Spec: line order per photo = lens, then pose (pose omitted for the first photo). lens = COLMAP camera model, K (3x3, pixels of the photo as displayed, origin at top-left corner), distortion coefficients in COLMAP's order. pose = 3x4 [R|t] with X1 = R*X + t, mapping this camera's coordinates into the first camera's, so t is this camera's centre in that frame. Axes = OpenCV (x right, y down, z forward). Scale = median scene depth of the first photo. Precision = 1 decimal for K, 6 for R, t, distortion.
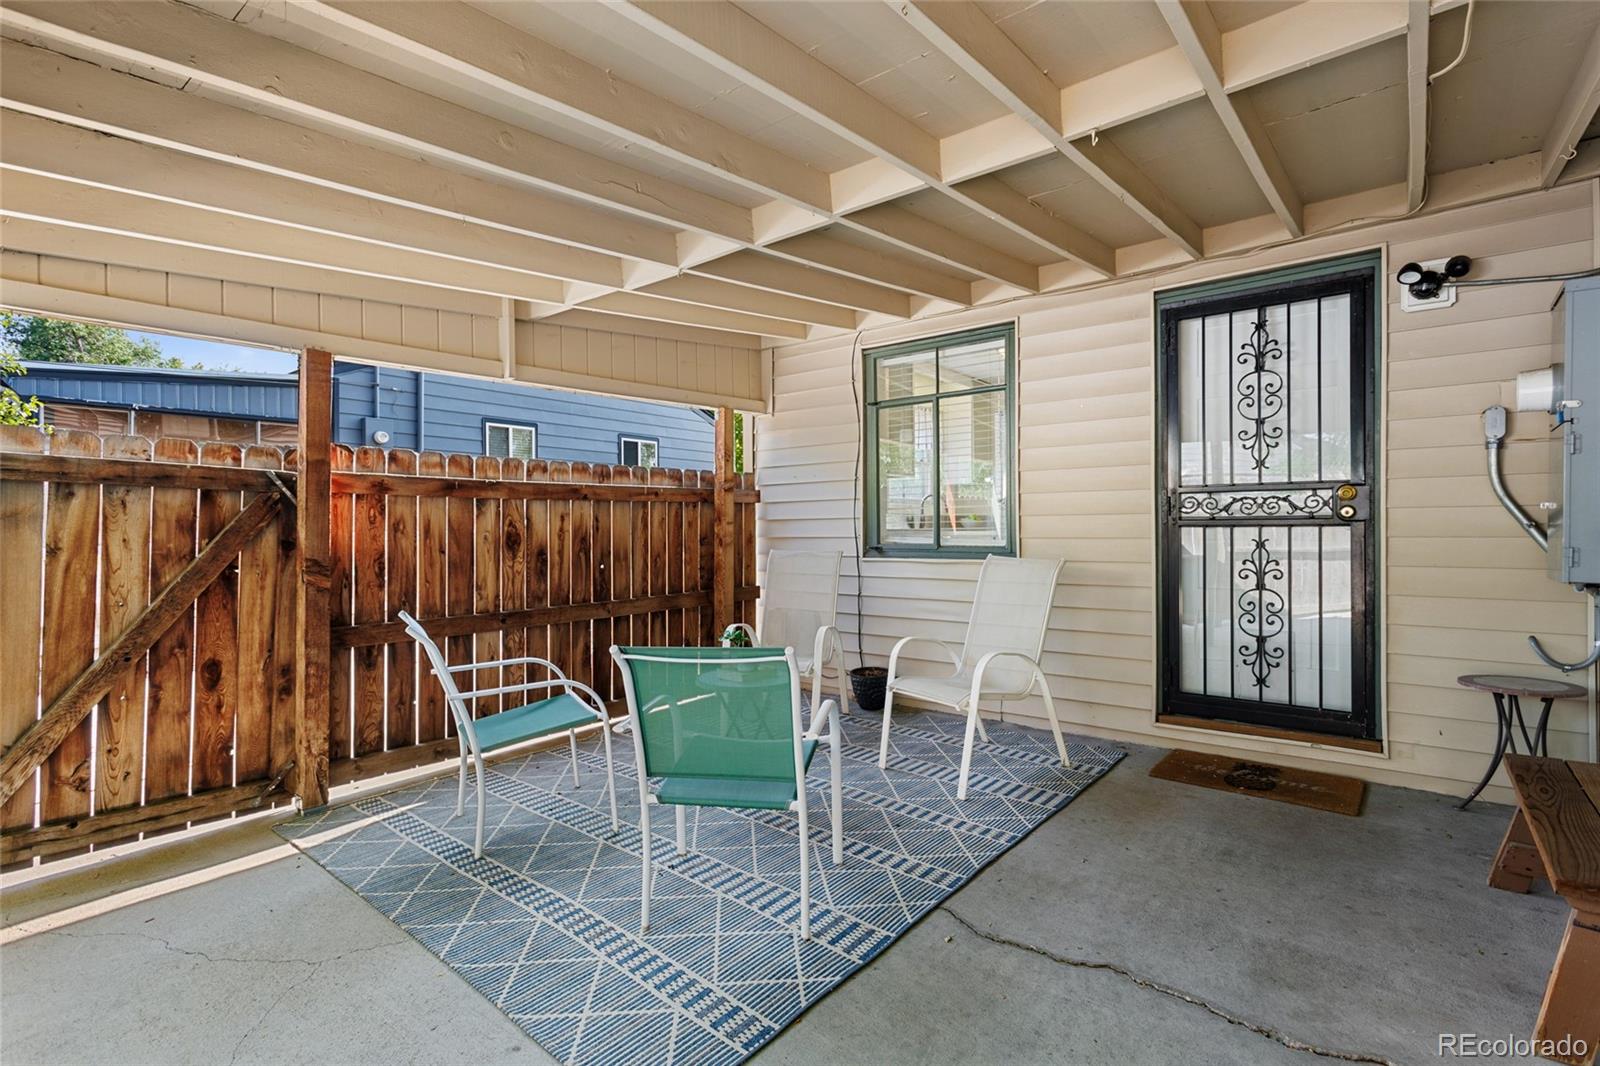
lens RADIAL K [[771.1, 0, 801.5], [0, 771.1, 533.3], [0, 0, 1]] dist [0.002060, -0.000046]
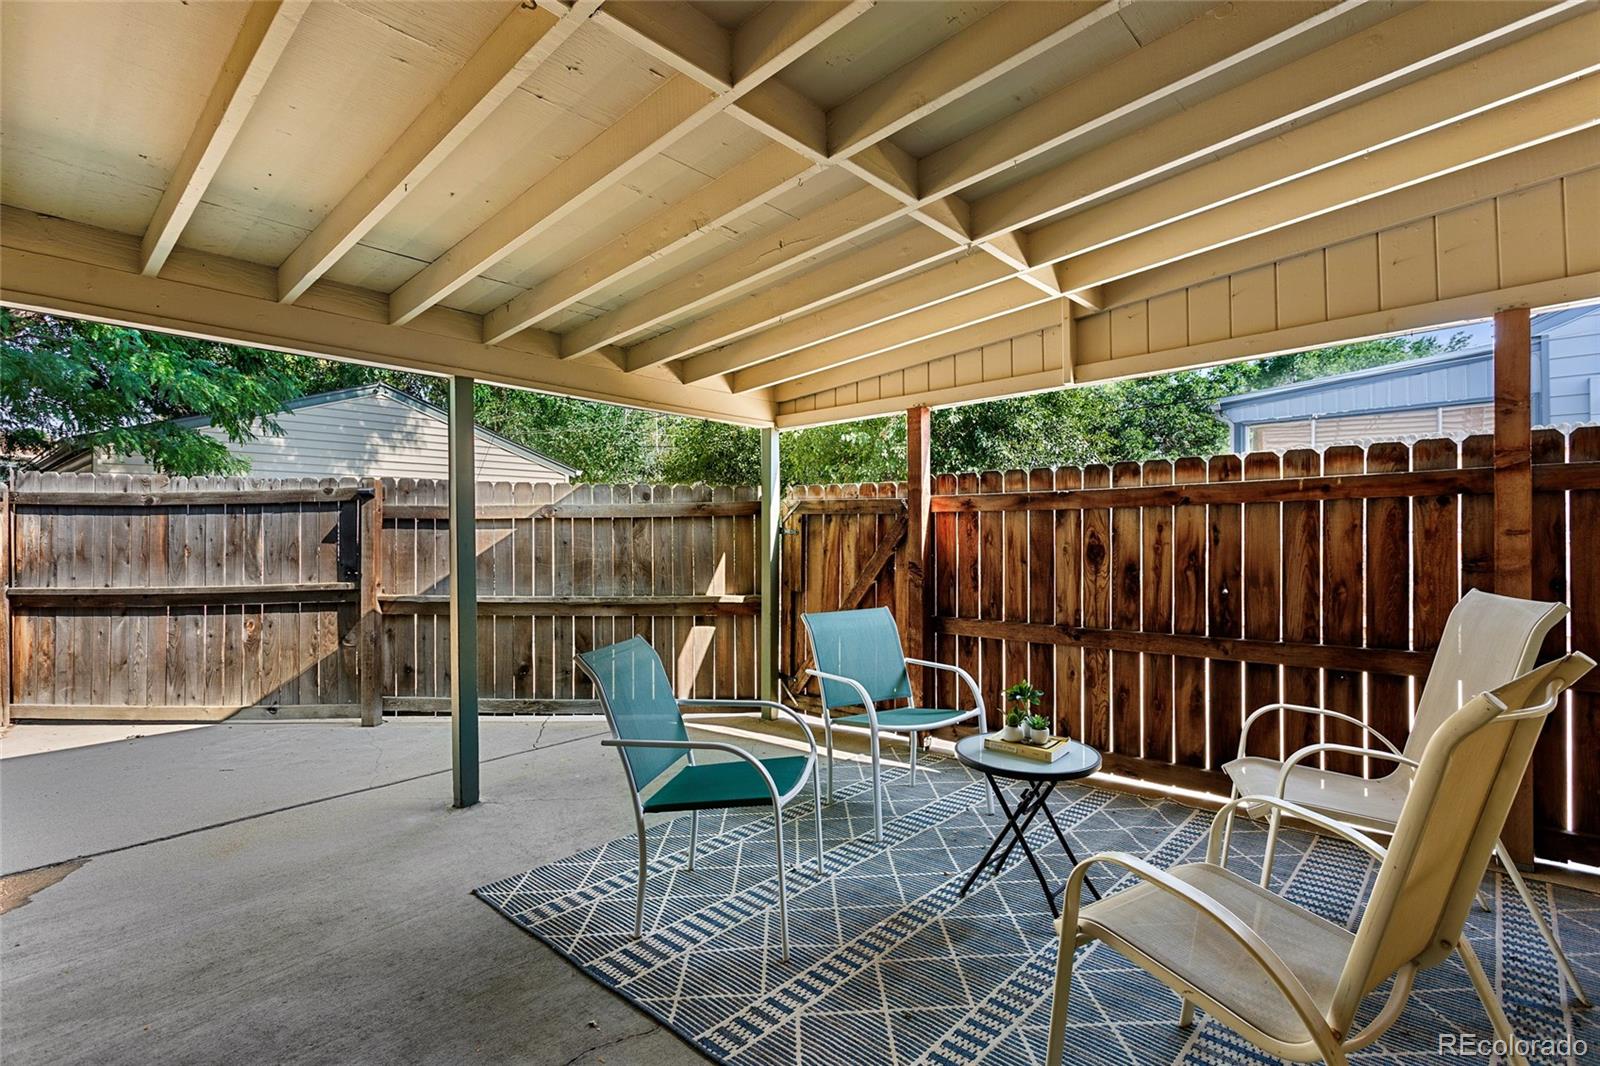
lens RADIAL K [[771.1, 0, 802.3], [0, 771.1, 525.6], [0, 0, 1]] dist [0.002060, -0.000046]
pose [[-0.072984, 0.000488, -0.997333, 0.611861], [0.006288, 0.999980, 0.000029, -0.027313], [0.997313, -0.006270, -0.072986, 0.755951]]
